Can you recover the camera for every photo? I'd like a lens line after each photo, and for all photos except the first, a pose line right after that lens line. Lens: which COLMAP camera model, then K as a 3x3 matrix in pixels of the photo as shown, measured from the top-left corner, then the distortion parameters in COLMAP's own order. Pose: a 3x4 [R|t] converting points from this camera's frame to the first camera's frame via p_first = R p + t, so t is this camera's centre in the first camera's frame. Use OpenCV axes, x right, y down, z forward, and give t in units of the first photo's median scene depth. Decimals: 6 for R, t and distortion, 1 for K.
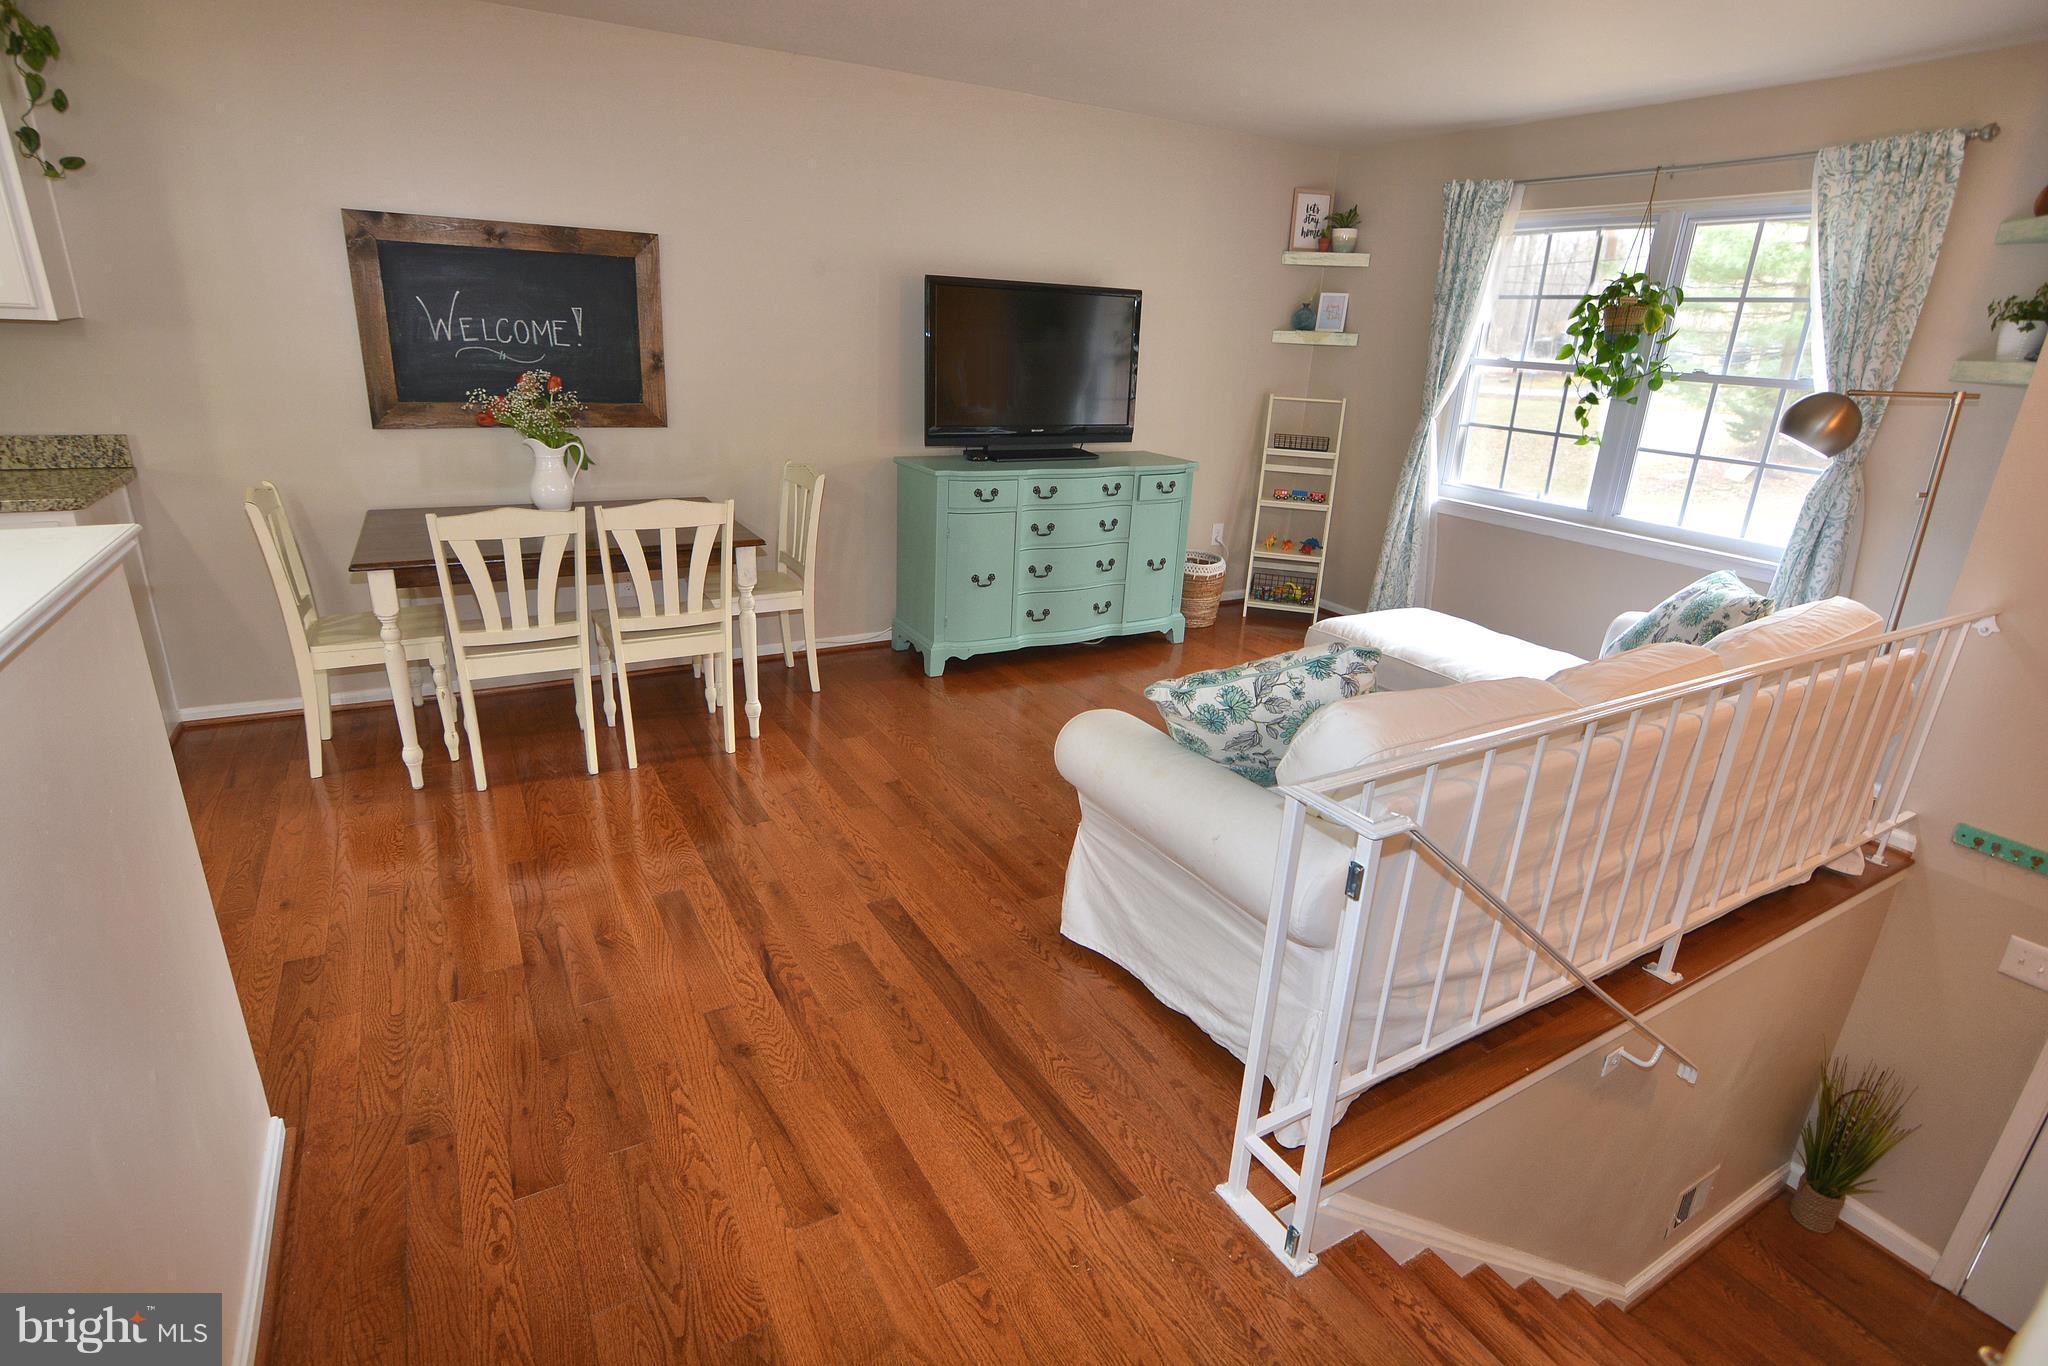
lens RADIAL K [[999.5, 0, 1013.5], [0, 999.5, 676.5], [0, 0, 1]] dist [-0.031741, 0.010584]
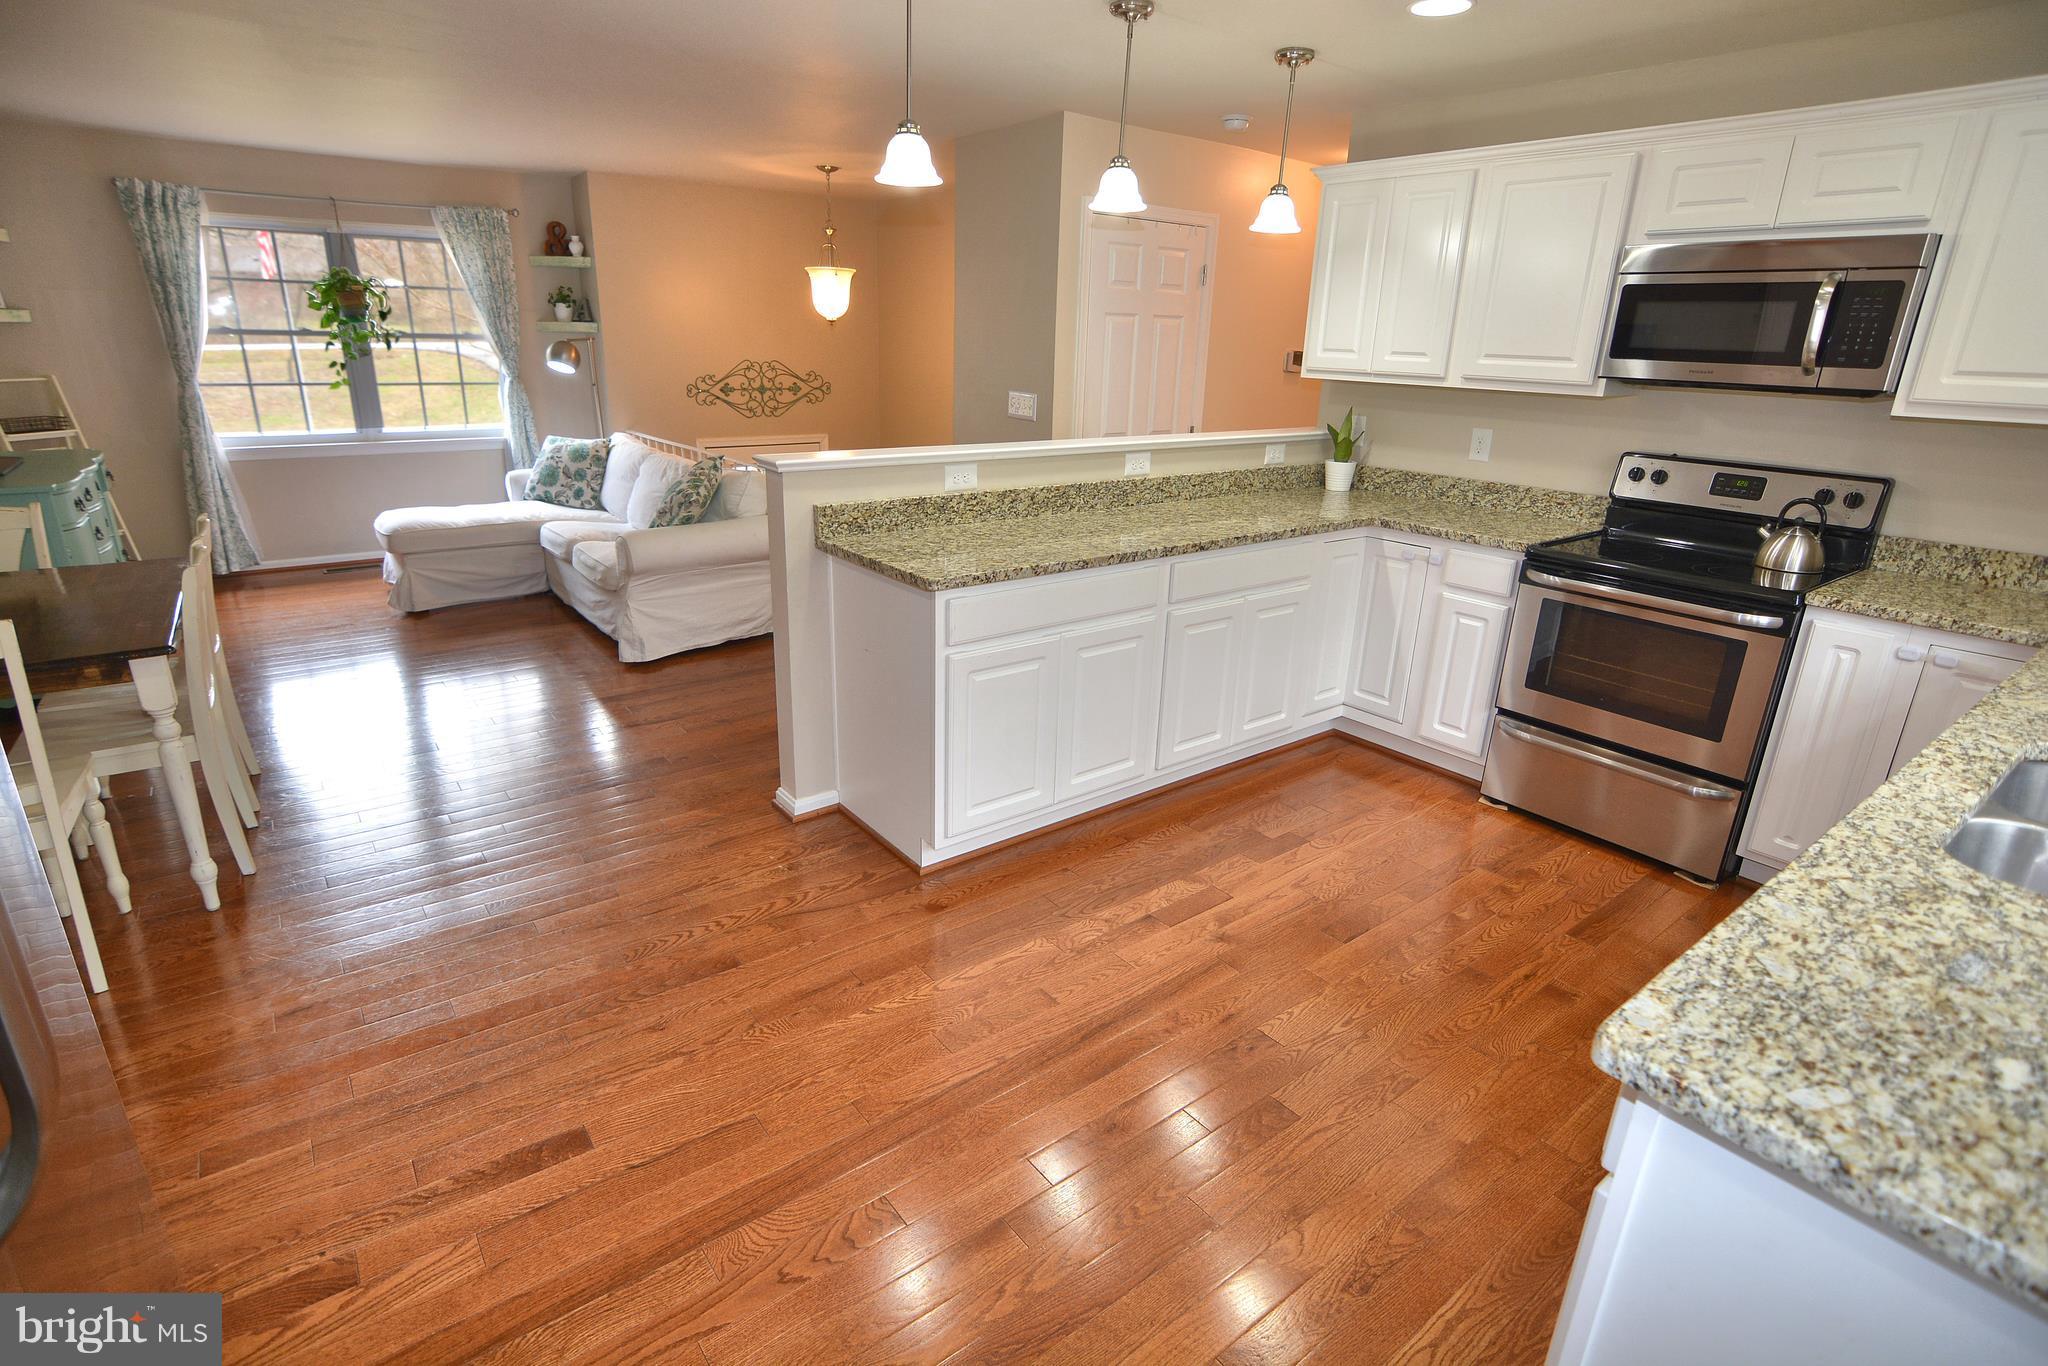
lens RADIAL K [[999.5, 0, 1013.5], [0, 999.5, 682.7], [0, 0, 1]] dist [-0.031741, 0.010584]
pose [[-0.127802, -0.370588, 0.919963, -1.244354], [0.296580, 0.870846, 0.392004, -0.163916], [-0.946418, 0.322941, -0.001386, 0.271461]]
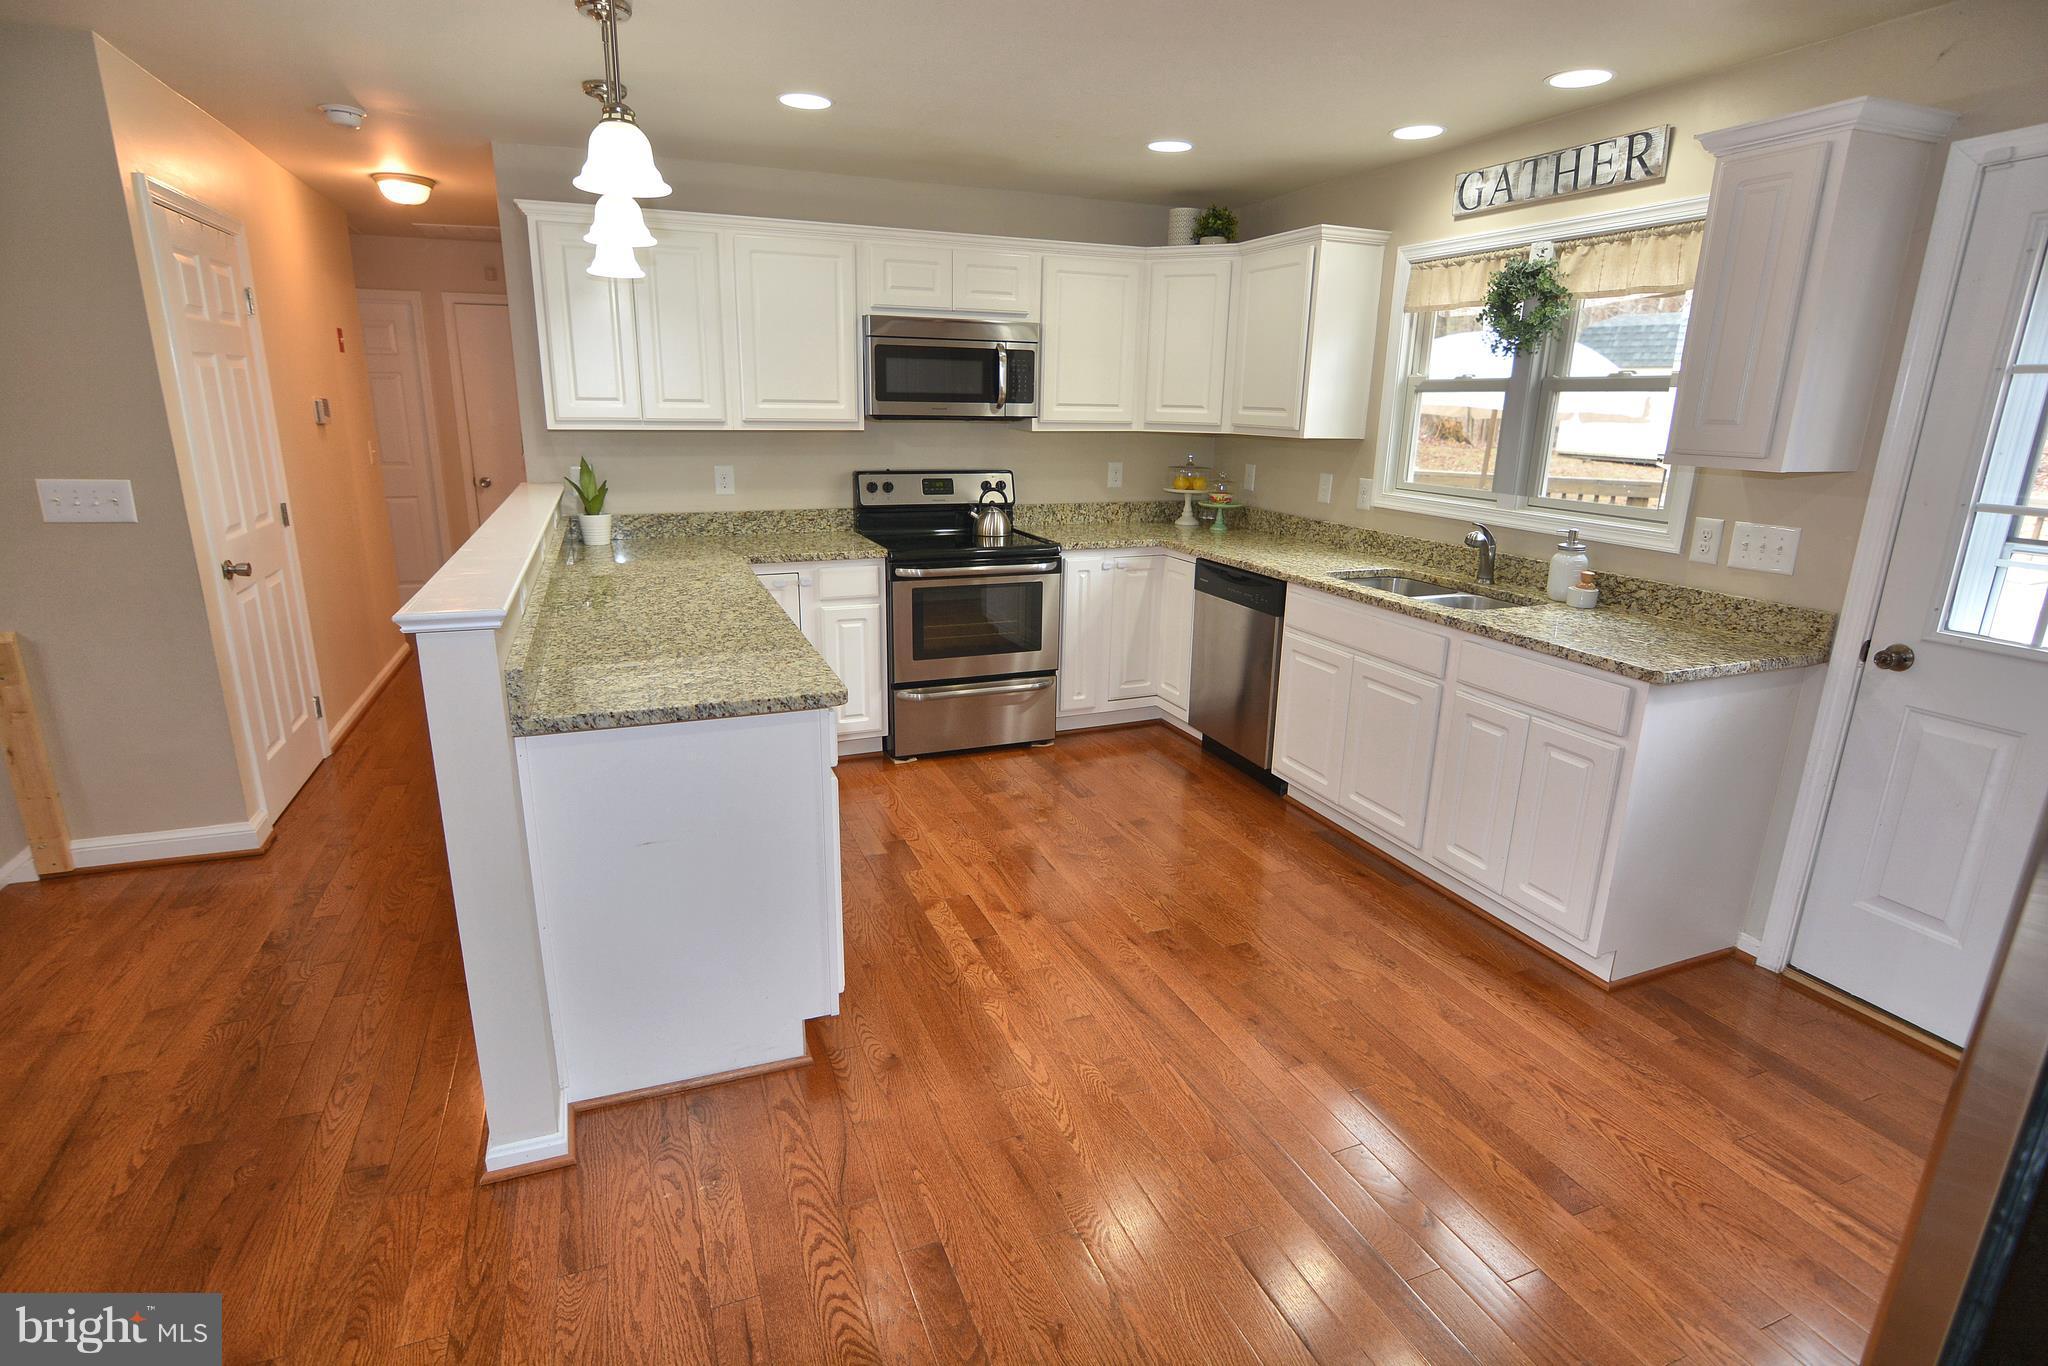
lens RADIAL K [[999.5, 0, 1019.7], [0, 999.5, 682.2], [0, 0, 1]] dist [-0.031741, 0.010584]
pose [[-0.987857, -0.099670, 0.119180, -0.720572], [-0.013148, 0.817978, 0.575100, -0.311747], [-0.154807, 0.566549, -0.809356, 0.765739]]
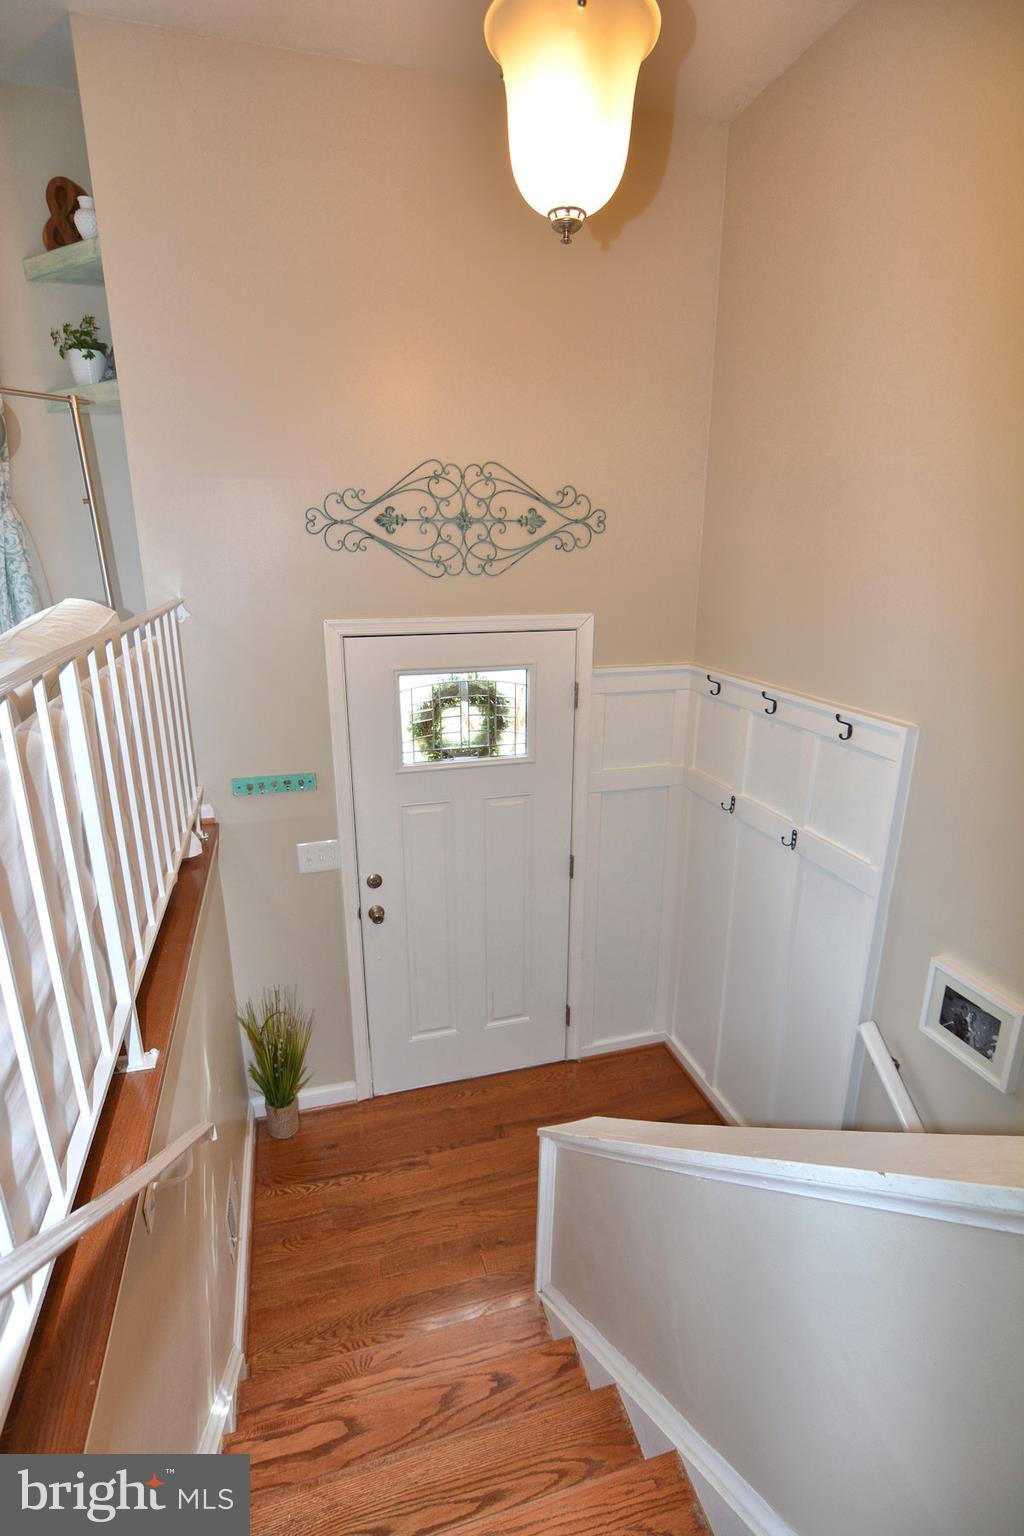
lens RADIAL K [[749.7, 0, 510.4], [0, 749.7, 779.3], [0, 0, 1]] dist [-0.031741, 0.010584]
pose [[0.239317, -0.327951, 0.913879, 0.185115], [0.329470, 0.912813, 0.241291, 0.035895], [-0.913333, 0.243351, 0.326502, 0.336371]]
